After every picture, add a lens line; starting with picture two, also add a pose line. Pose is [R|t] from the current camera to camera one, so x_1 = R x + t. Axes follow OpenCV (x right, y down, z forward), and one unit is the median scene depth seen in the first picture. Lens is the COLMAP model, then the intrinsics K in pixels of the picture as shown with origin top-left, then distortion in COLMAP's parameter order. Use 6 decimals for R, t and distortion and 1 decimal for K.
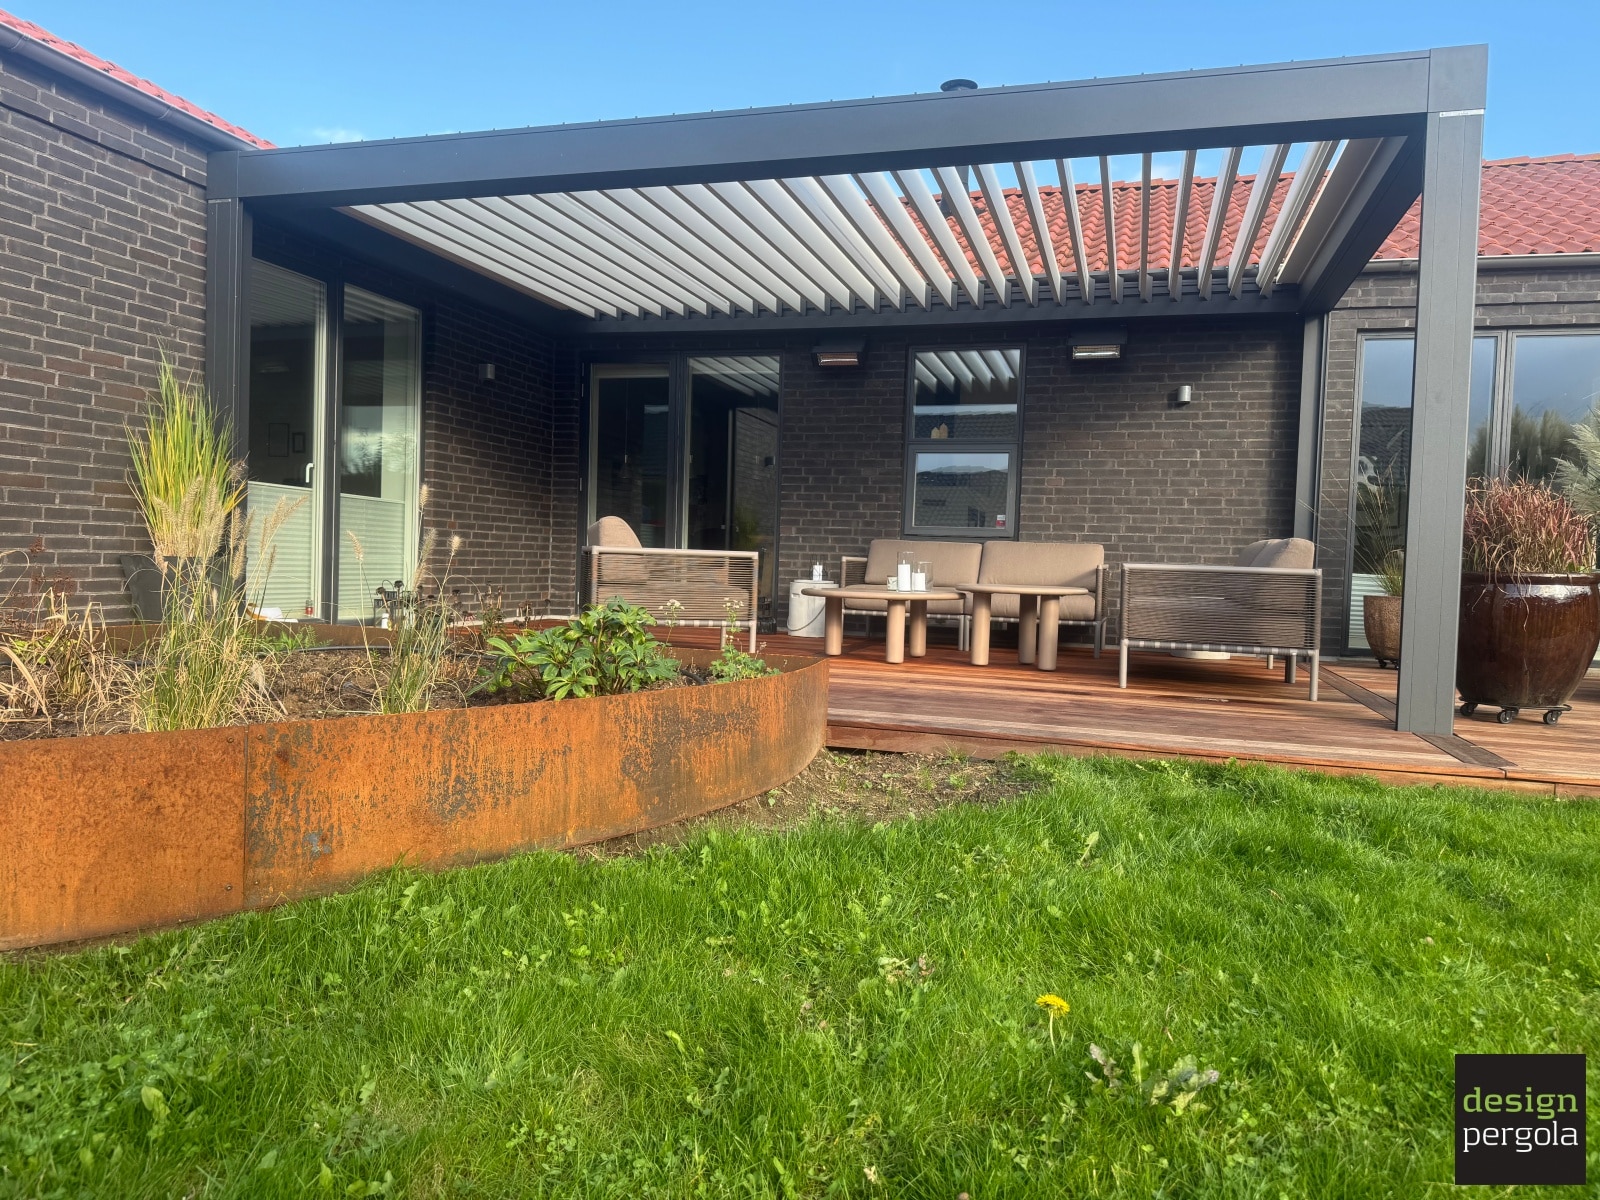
lens RADIAL K [[1120.6, 0, 791.8], [0, 1120.6, 593.9], [0, 0, 1]] dist [0.051964, -0.044336]
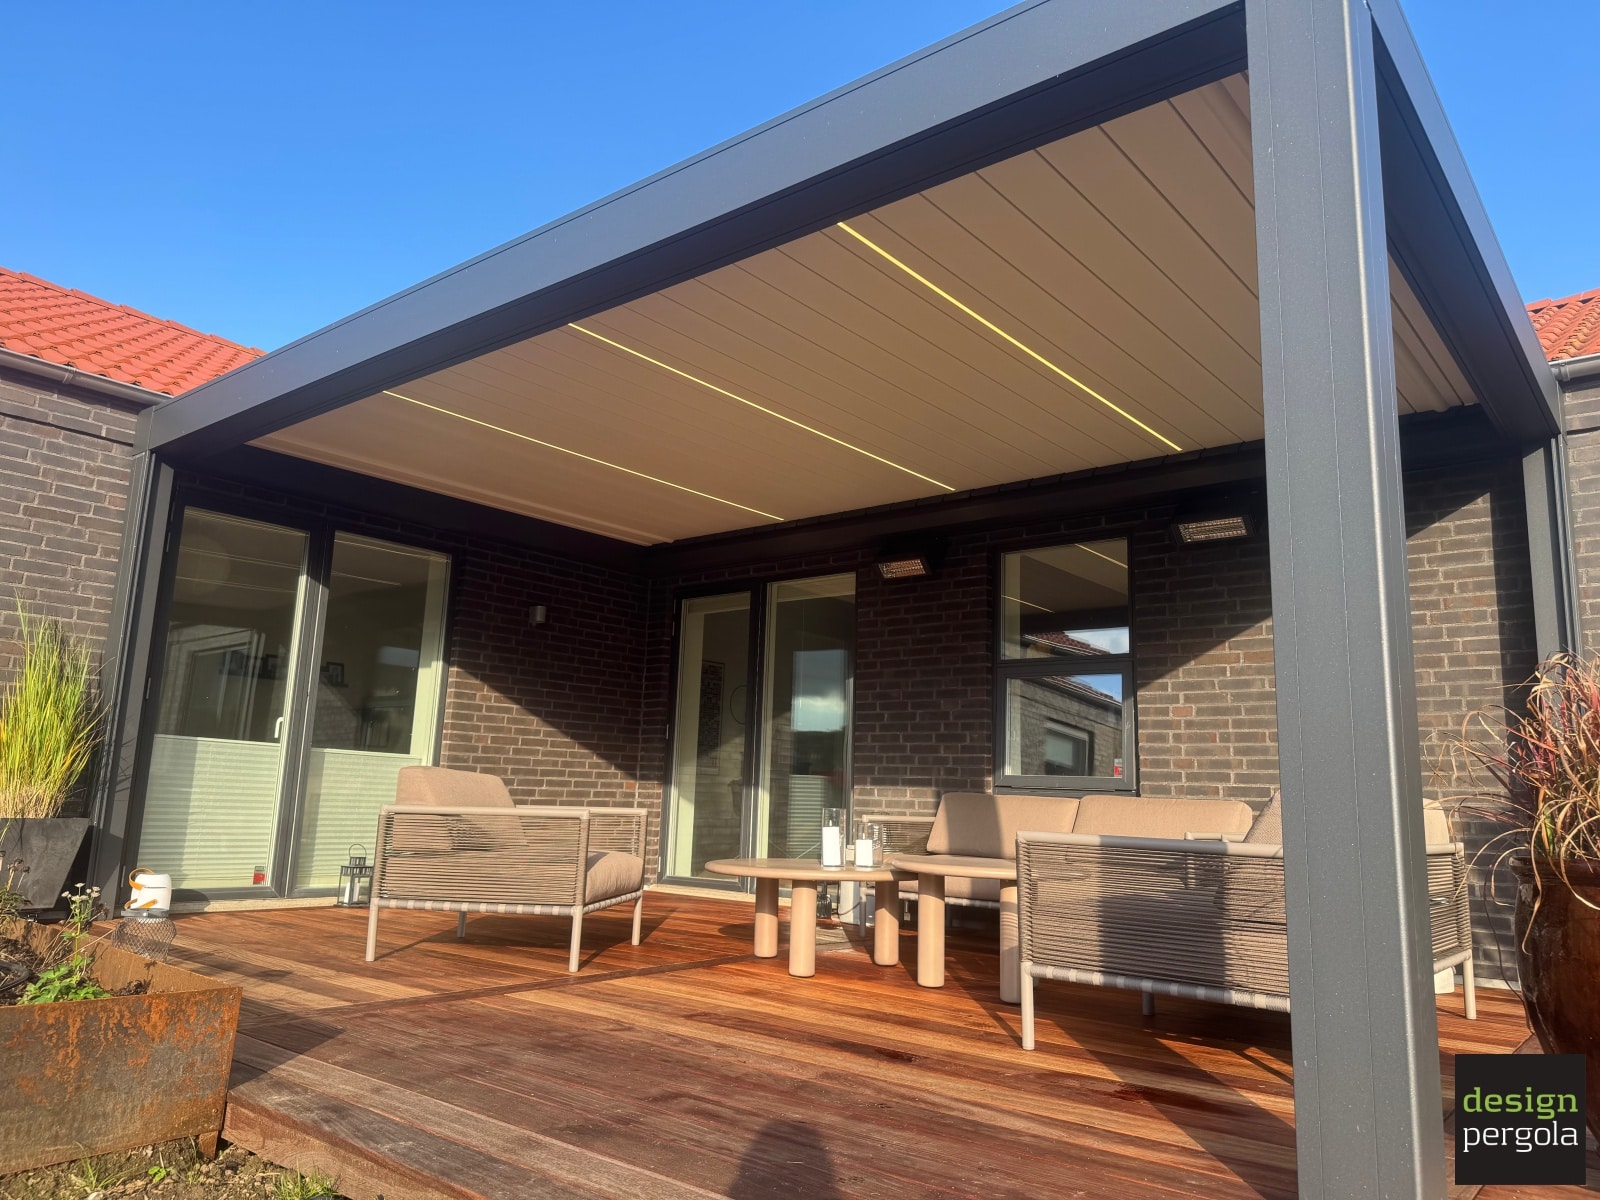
lens RADIAL K [[1120.6, 0, 790.0], [0, 1120.6, 595.3], [0, 0, 1]] dist [0.051964, -0.044336]
pose [[0.923848, -0.071086, -0.376100, 0.300367], [-0.014817, 0.975224, -0.220722, -0.010594], [0.382472, 0.209486, 0.899906, 0.263479]]
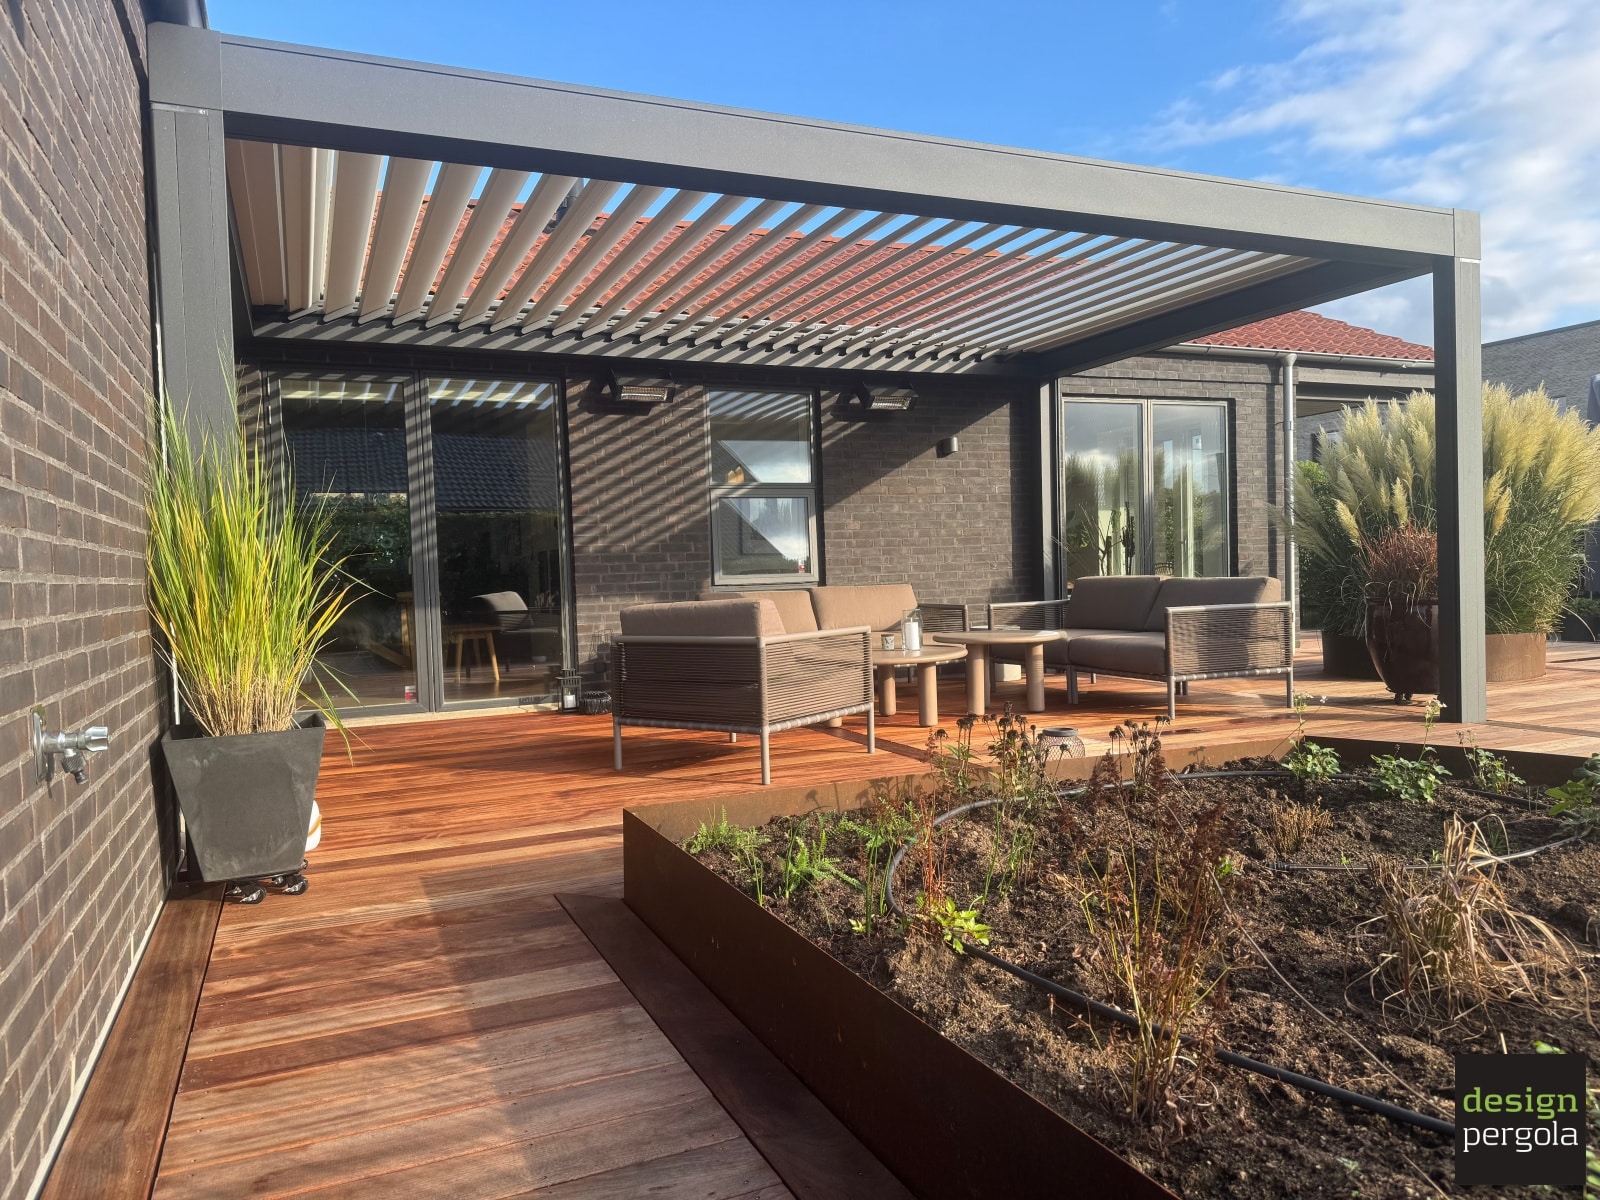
lens RADIAL K [[1120.6, 0, 798.0], [0, 1120.6, 603.8], [0, 0, 1]] dist [0.051964, -0.044336]
pose [[0.750360, -0.079581, 0.656221, -0.525223], [0.079155, 0.996401, 0.030324, -0.068525], [-0.656273, 0.029189, 0.753959, 0.276585]]
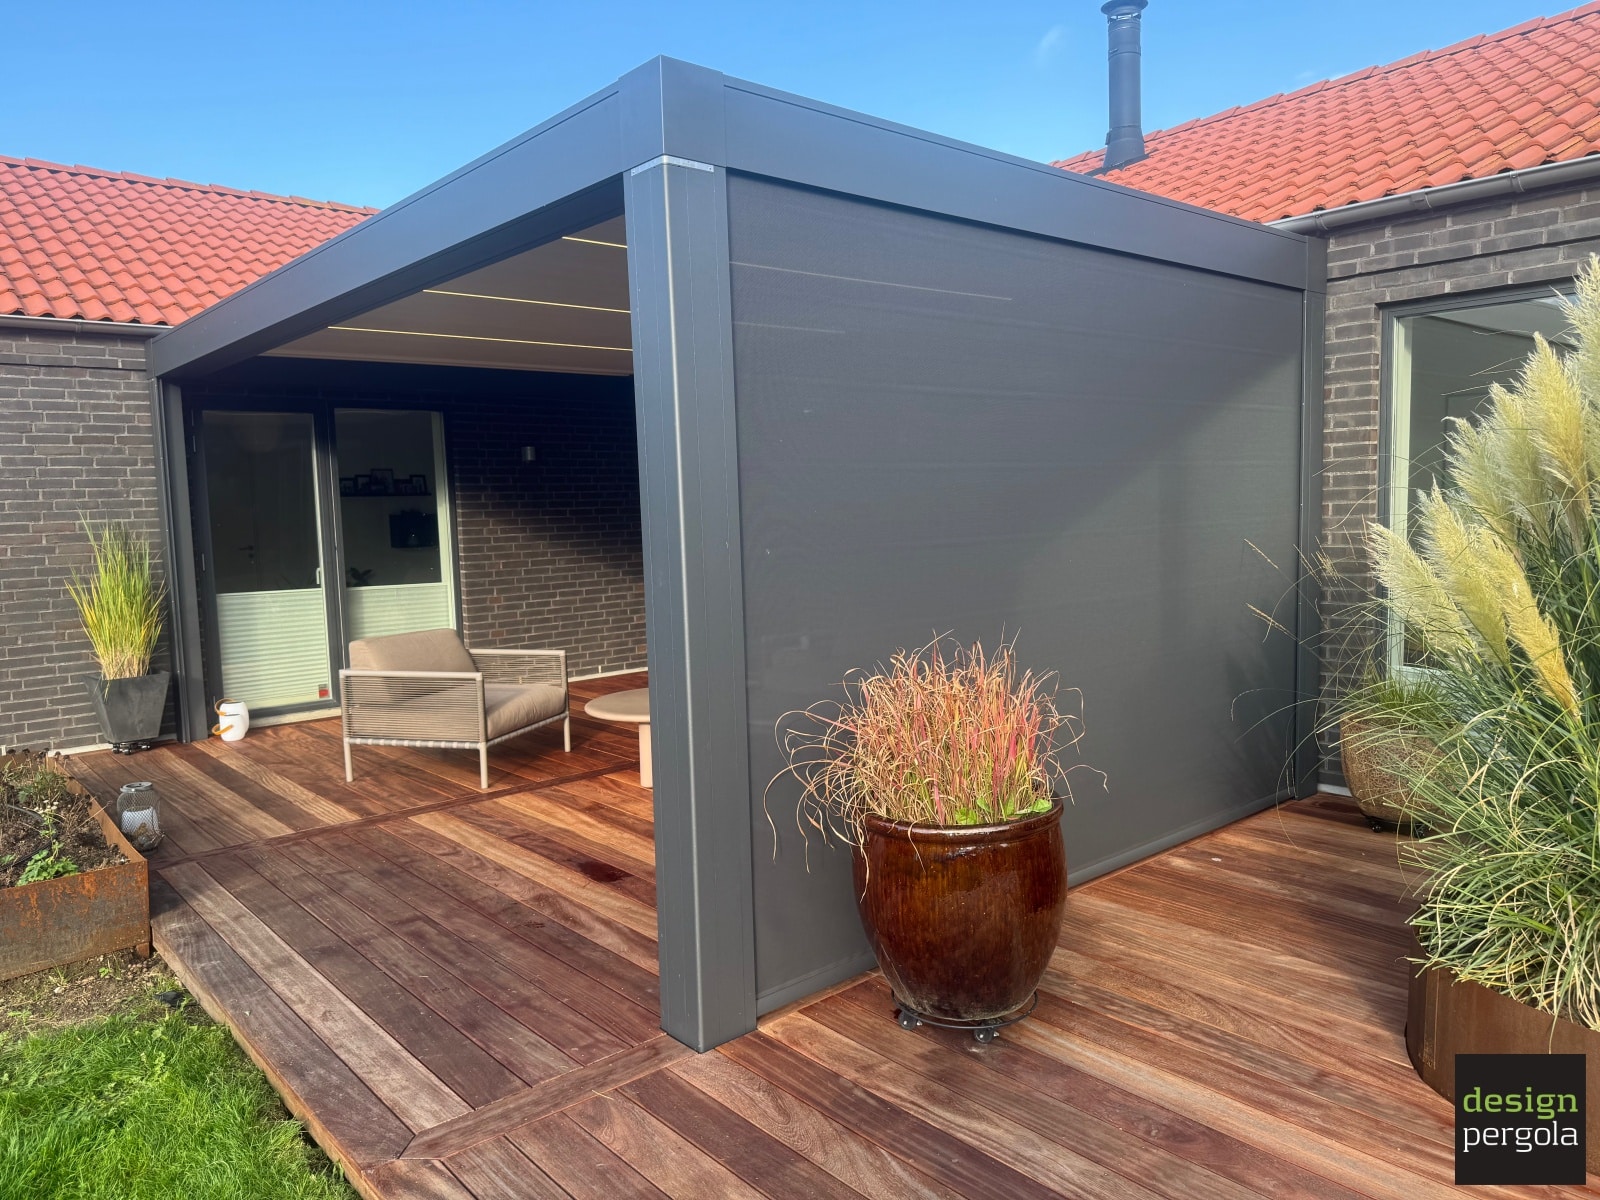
lens RADIAL K [[1120.6, 0, 790.9], [0, 1120.6, 600.1], [0, 0, 1]] dist [0.051964, -0.044336]
pose [[0.844527, -0.011308, -0.535394, 0.560466], [0.040673, 0.998244, 0.043073, -0.102374], [0.533966, -0.058153, 0.843504, 0.244821]]
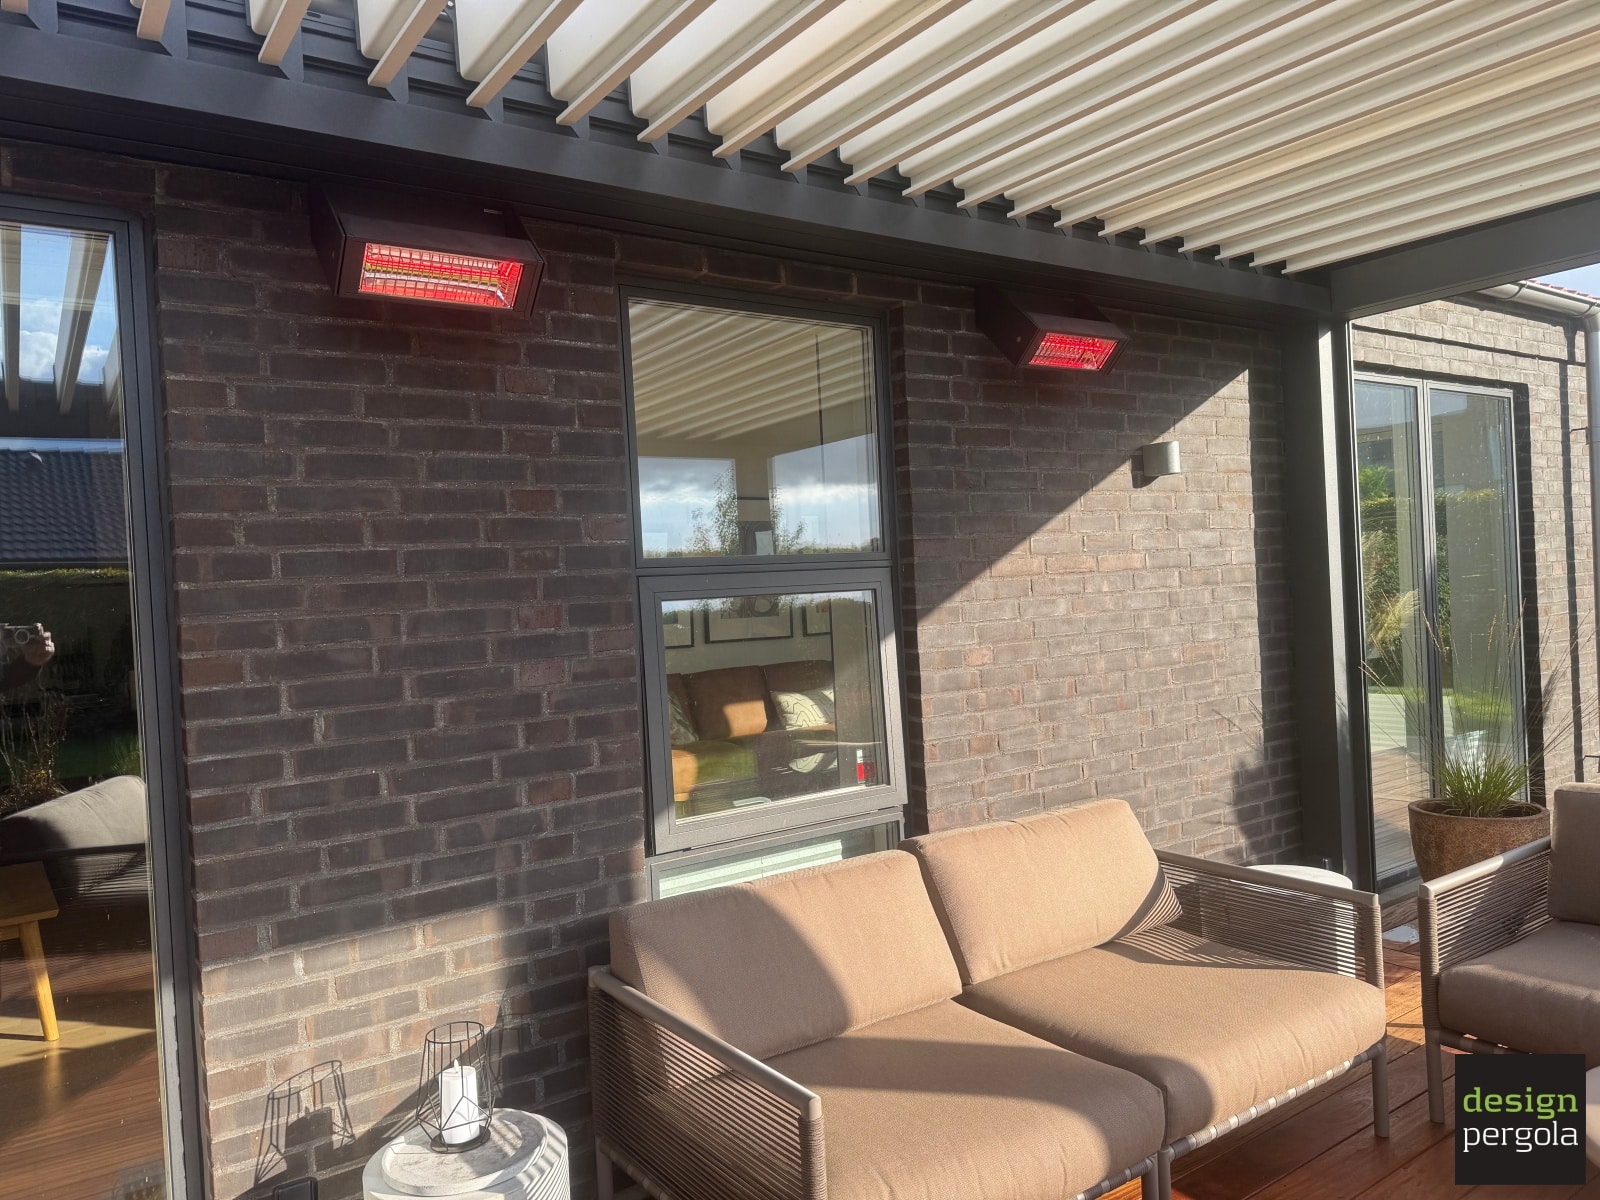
lens RADIAL K [[1120.6, 0, 808.3], [0, 1120.6, 610.8], [0, 0, 1]] dist [0.051964, -0.044336]
pose [[0.594386, -0.079935, 0.800197, -0.145030], [0.102415, 0.994470, 0.023268, -0.143496], [-0.797632, 0.068122, 0.599286, 0.863204]]
